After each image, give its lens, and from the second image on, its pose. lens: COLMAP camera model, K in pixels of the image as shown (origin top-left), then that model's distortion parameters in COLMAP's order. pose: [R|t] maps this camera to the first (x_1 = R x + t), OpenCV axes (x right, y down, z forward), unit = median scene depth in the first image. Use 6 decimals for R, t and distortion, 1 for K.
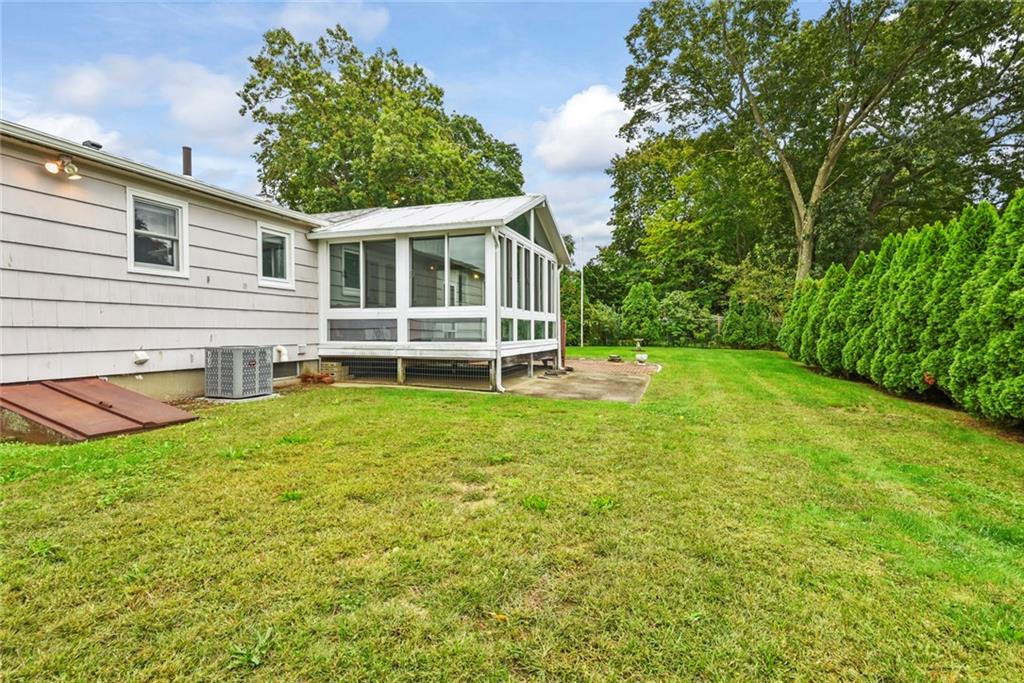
lens RADIAL K [[489.9, 0, 507.3], [0, 489.9, 336.8], [0, 0, 1]] dist [0.025452, -0.001034]
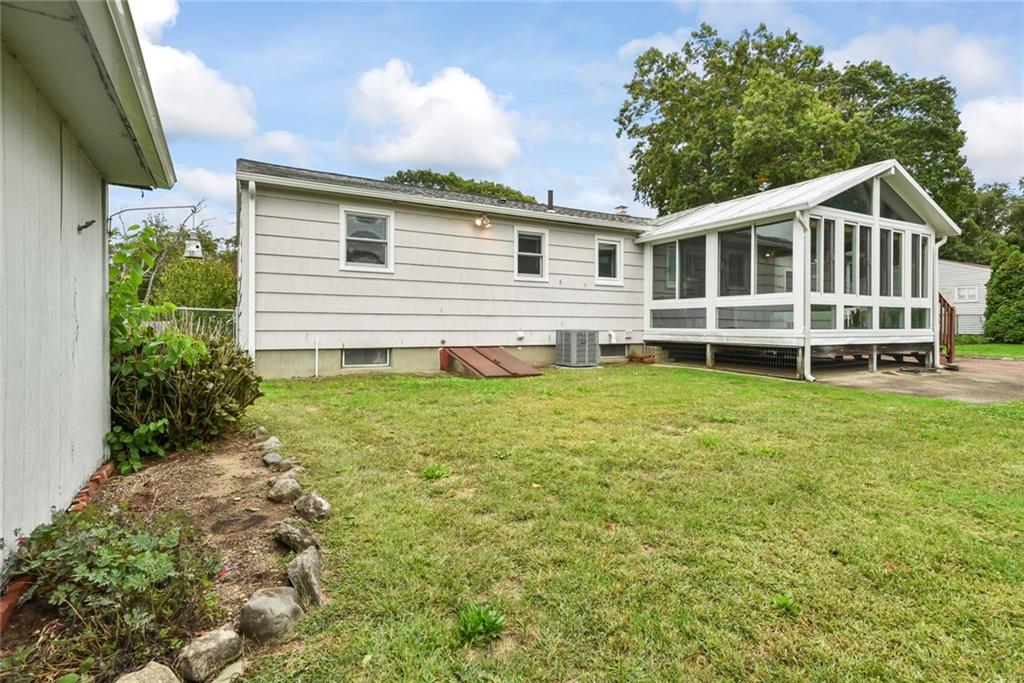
lens RADIAL K [[489.9, 0, 507.3], [0, 489.9, 336.8], [0, 0, 1]] dist [0.025452, -0.001034]
pose [[0.742170, 0.020872, -0.669886, 0.140836], [-0.011919, 0.999768, 0.017945, 0.010670], [0.670105, -0.005334, 0.742247, -0.086784]]
